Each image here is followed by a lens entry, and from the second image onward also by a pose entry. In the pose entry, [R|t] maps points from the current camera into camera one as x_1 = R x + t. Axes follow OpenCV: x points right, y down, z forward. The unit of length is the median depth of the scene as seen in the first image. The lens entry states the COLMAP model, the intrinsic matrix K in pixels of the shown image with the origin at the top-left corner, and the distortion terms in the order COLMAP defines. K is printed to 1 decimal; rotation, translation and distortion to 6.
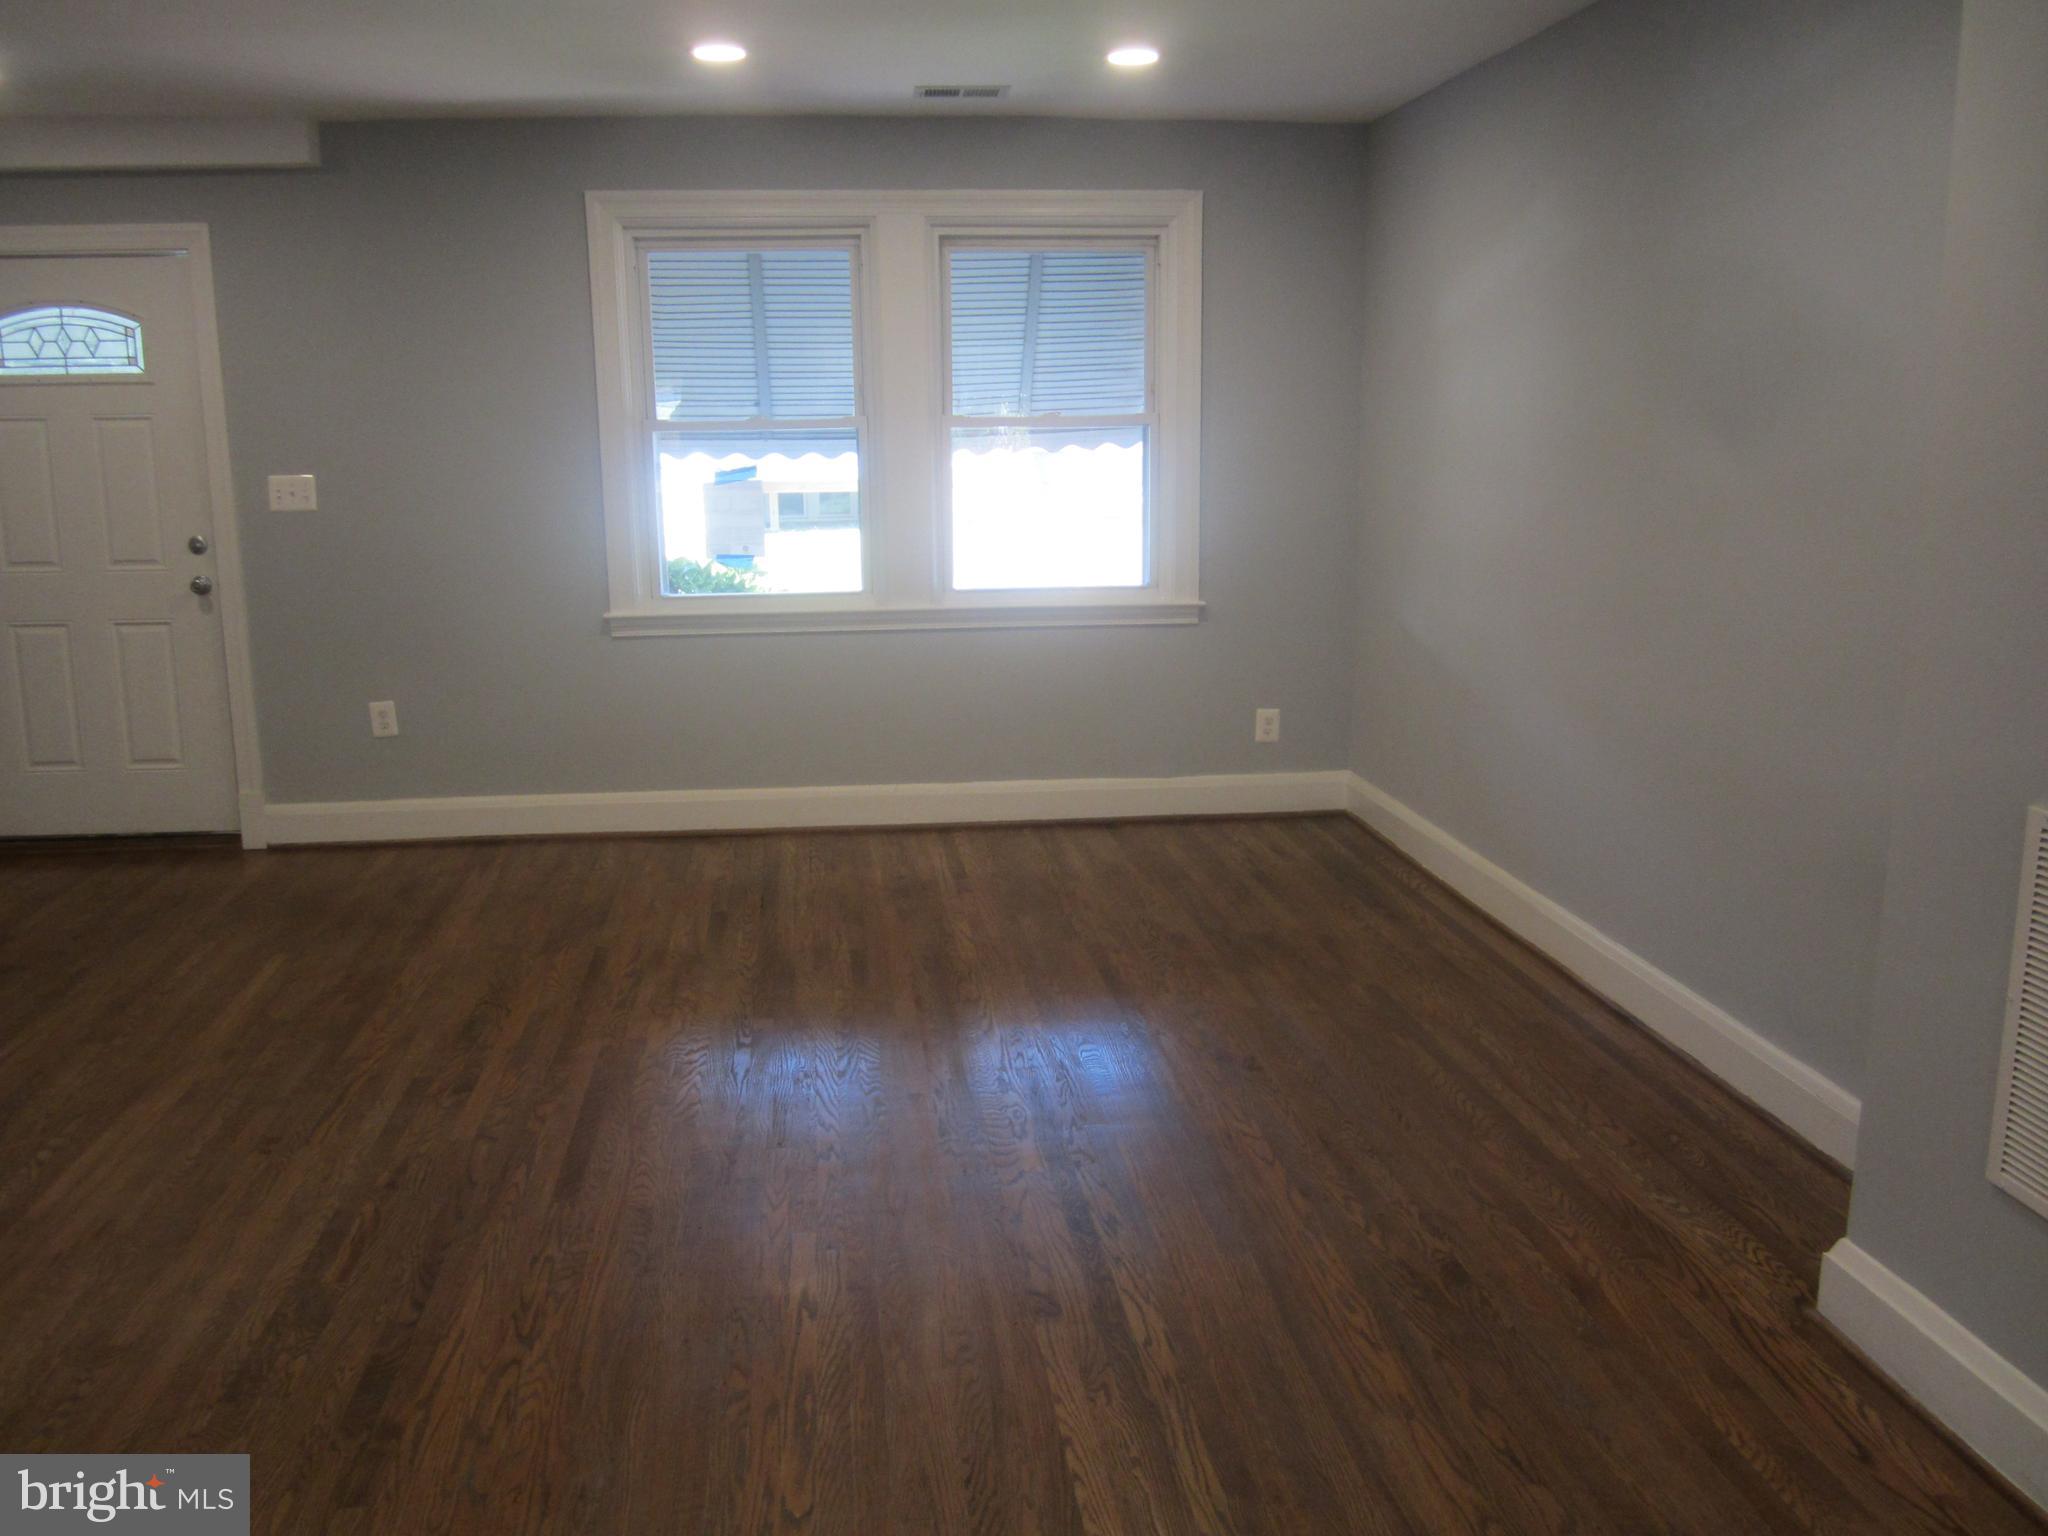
lens RADIAL K [[1679.1, 0, 1024.8], [0, 1679.1, 763.1], [0, 0, 1]] dist [-0.046636, 0.009231]
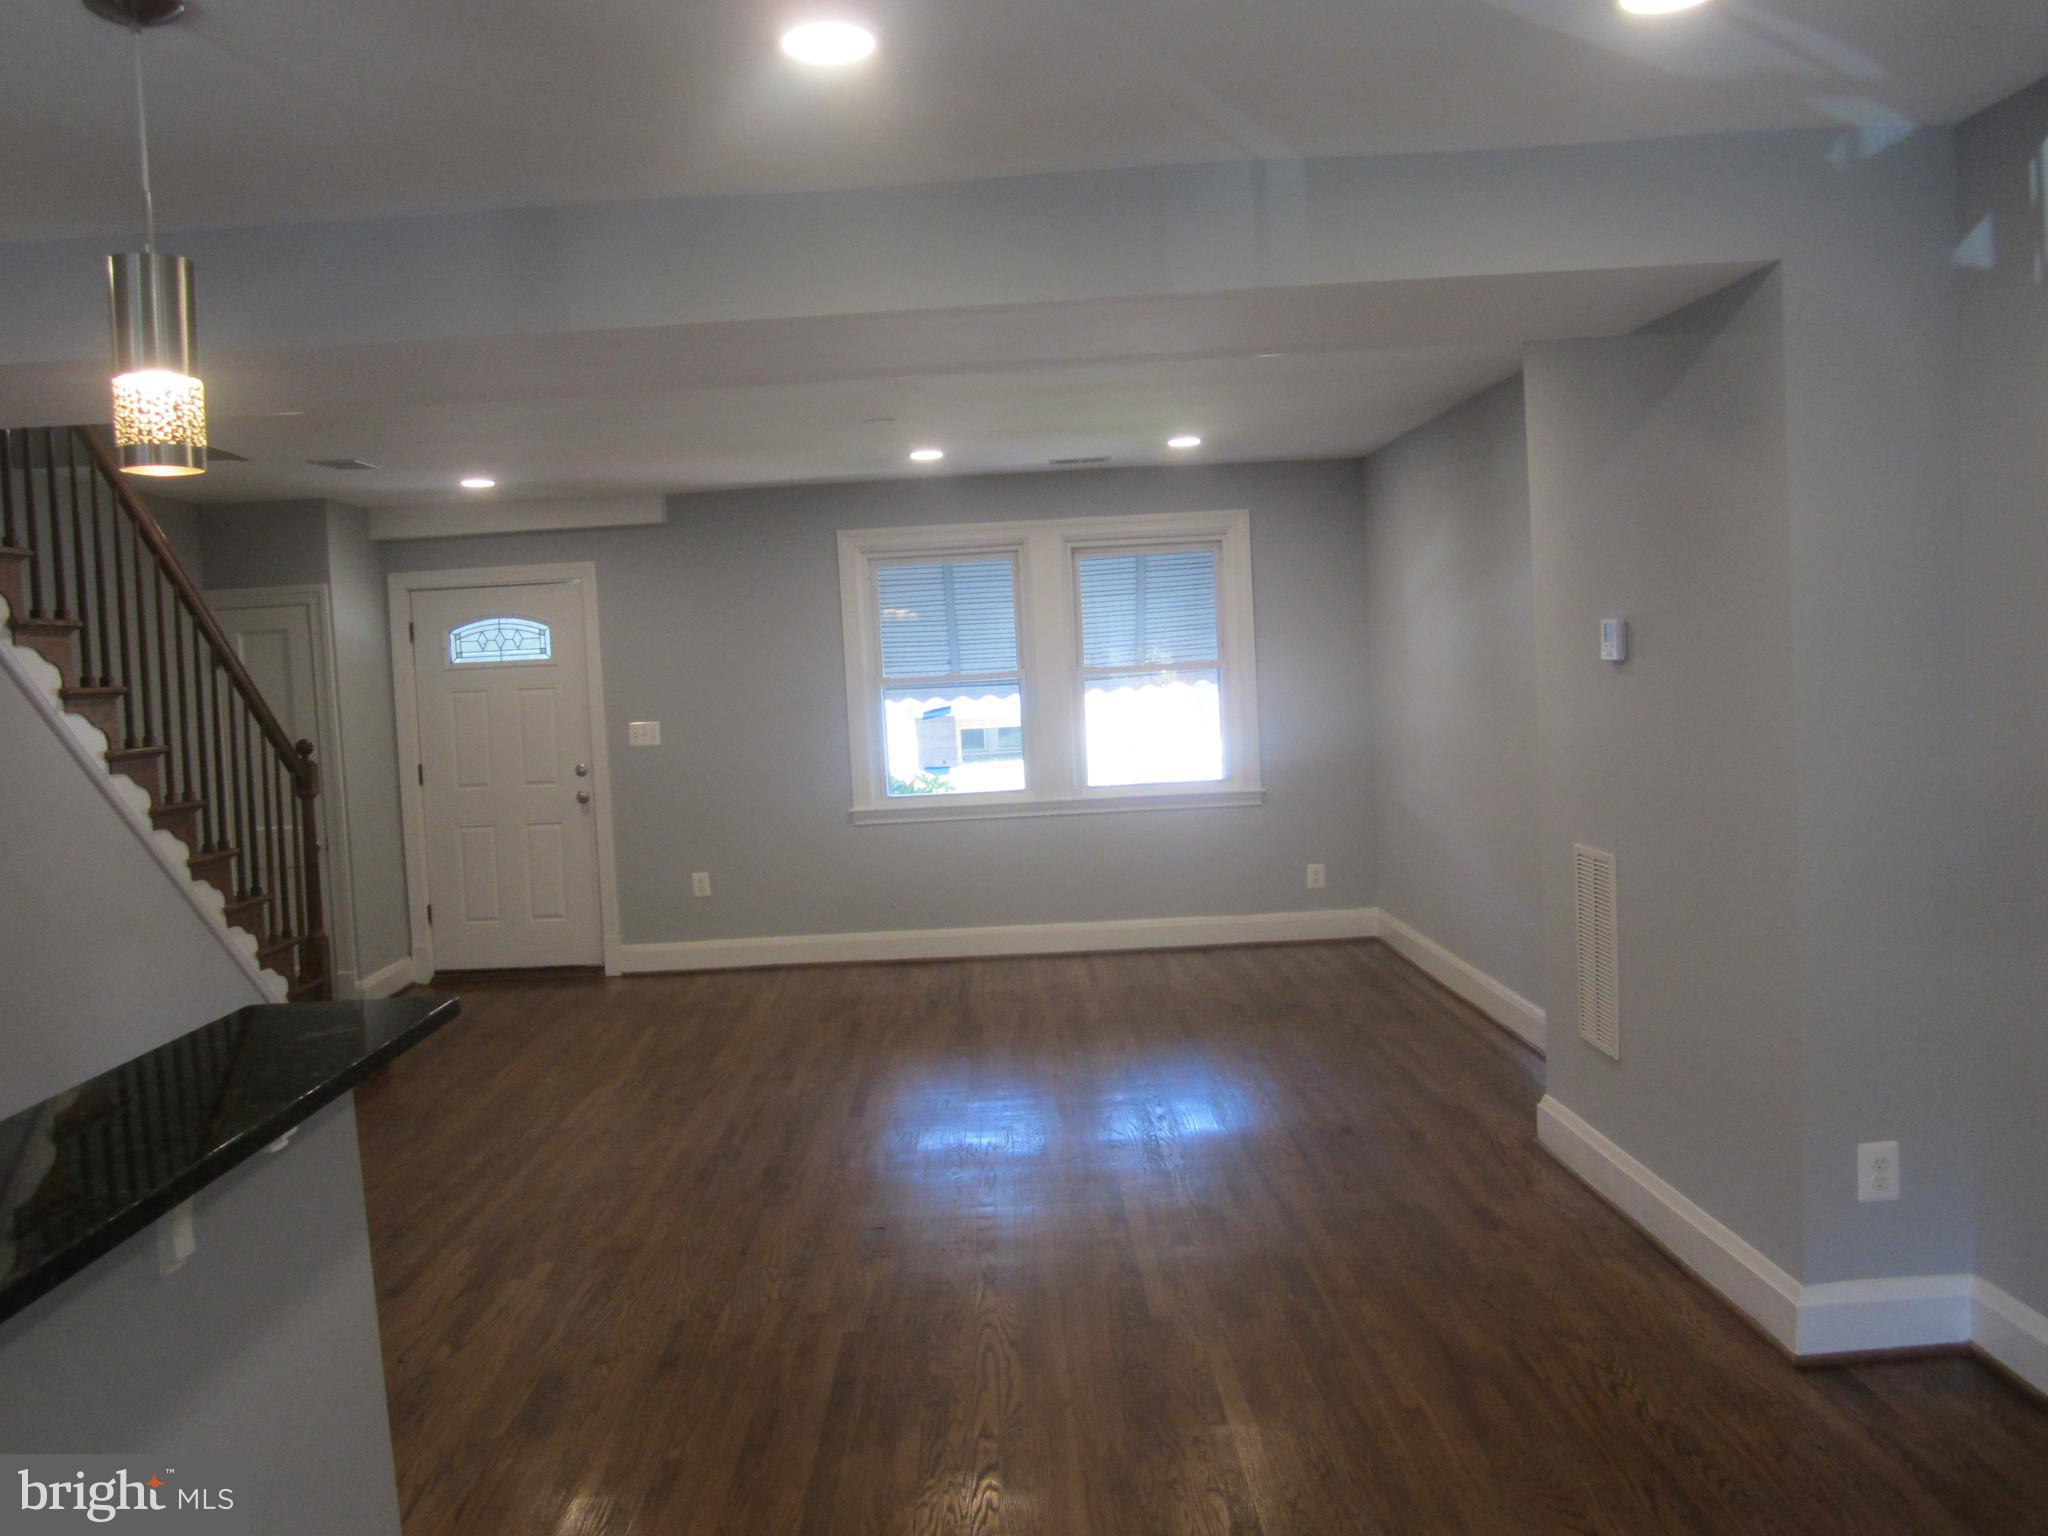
lens RADIAL K [[1679.1, 0, 1025.7], [0, 1679.1, 765.3], [0, 0, 1]] dist [-0.046636, 0.009231]
pose [[0.993899, -0.033190, -0.105186, 0.058829], [0.018534, 0.990347, -0.137365, 0.078844], [0.108730, 0.134578, 0.984920, -0.442903]]
